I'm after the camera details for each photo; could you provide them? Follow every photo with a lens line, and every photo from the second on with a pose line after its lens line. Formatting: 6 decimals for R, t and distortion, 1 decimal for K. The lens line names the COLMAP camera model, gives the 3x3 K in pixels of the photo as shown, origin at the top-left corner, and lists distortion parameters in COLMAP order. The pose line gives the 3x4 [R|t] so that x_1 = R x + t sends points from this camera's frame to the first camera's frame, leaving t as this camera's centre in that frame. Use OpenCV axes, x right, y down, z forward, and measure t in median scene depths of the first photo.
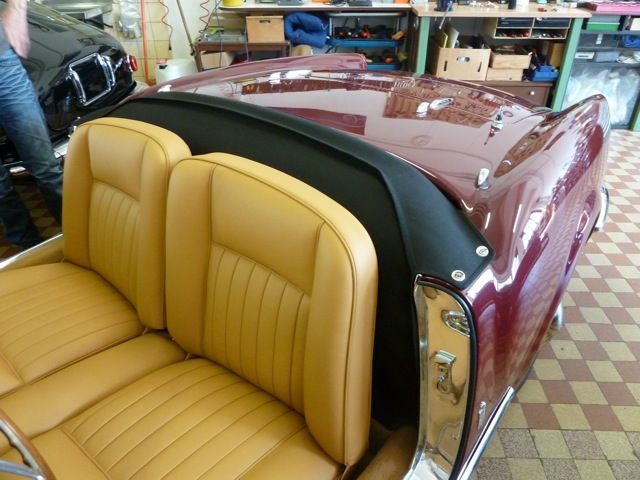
lens RADIAL K [[477.9, 0, 320.0], [0, 477.9, 240.0], [0, 0, 1]] dist [-0.035419, 0.004795]
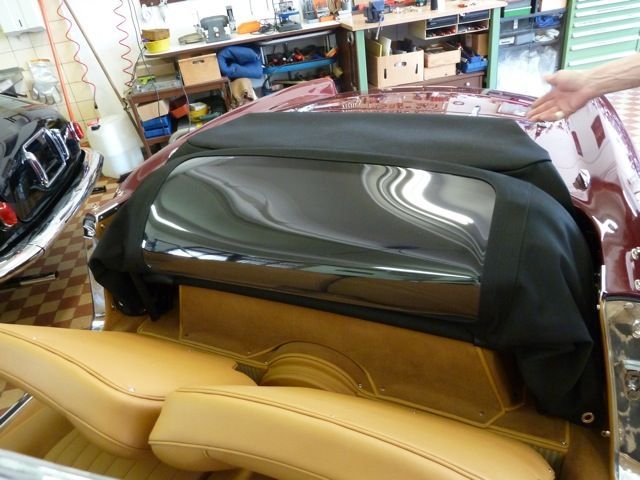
lens RADIAL K [[477.9, 0, 320.0], [0, 477.9, 240.0], [0, 0, 1]] dist [-0.035419, 0.004795]
pose [[0.961195, -0.227757, 0.155660, -0.110991], [0.233189, 0.972277, -0.017328, -0.034042], [-0.147399, 0.052953, 0.987659, 0.029334]]
